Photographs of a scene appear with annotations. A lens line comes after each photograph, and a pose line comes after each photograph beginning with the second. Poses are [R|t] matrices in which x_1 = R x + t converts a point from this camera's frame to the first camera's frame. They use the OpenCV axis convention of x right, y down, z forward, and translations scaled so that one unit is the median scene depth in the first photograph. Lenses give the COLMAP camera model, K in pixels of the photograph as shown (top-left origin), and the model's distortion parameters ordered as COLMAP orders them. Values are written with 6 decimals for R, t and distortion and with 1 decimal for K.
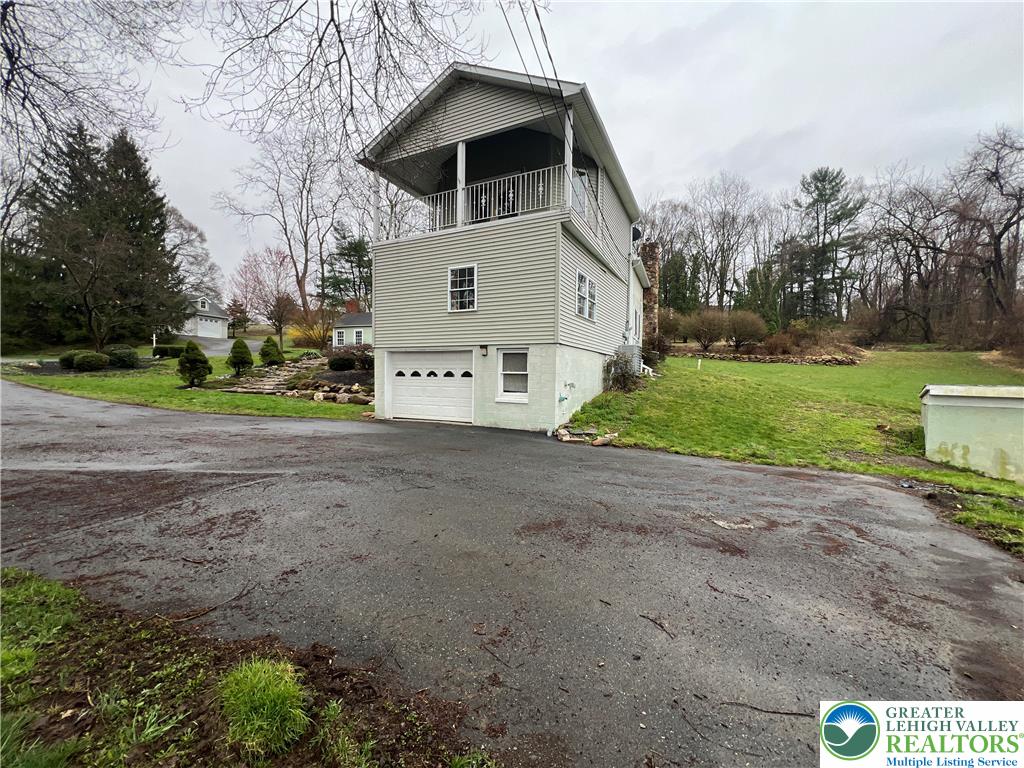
lens RADIAL K [[412.2, 0, 510.4], [0, 412.2, 381.6], [0, 0, 1]] dist [-0.002671, 0.000444]
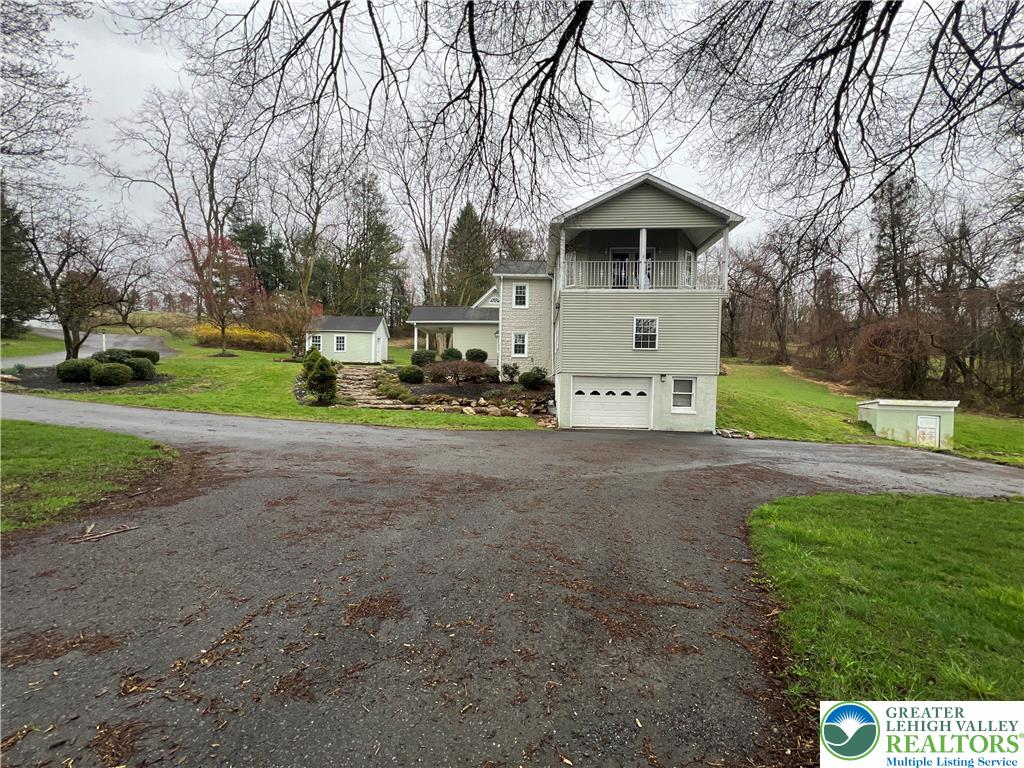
lens RADIAL K [[412.2, 0, 509.3], [0, 412.2, 382.9], [0, 0, 1]] dist [-0.002671, 0.000444]
pose [[0.923176, -0.003459, 0.384363, -1.081296], [-0.000549, 0.999947, 0.010318, -0.070671], [-0.384378, -0.009736, 0.923125, -0.122585]]
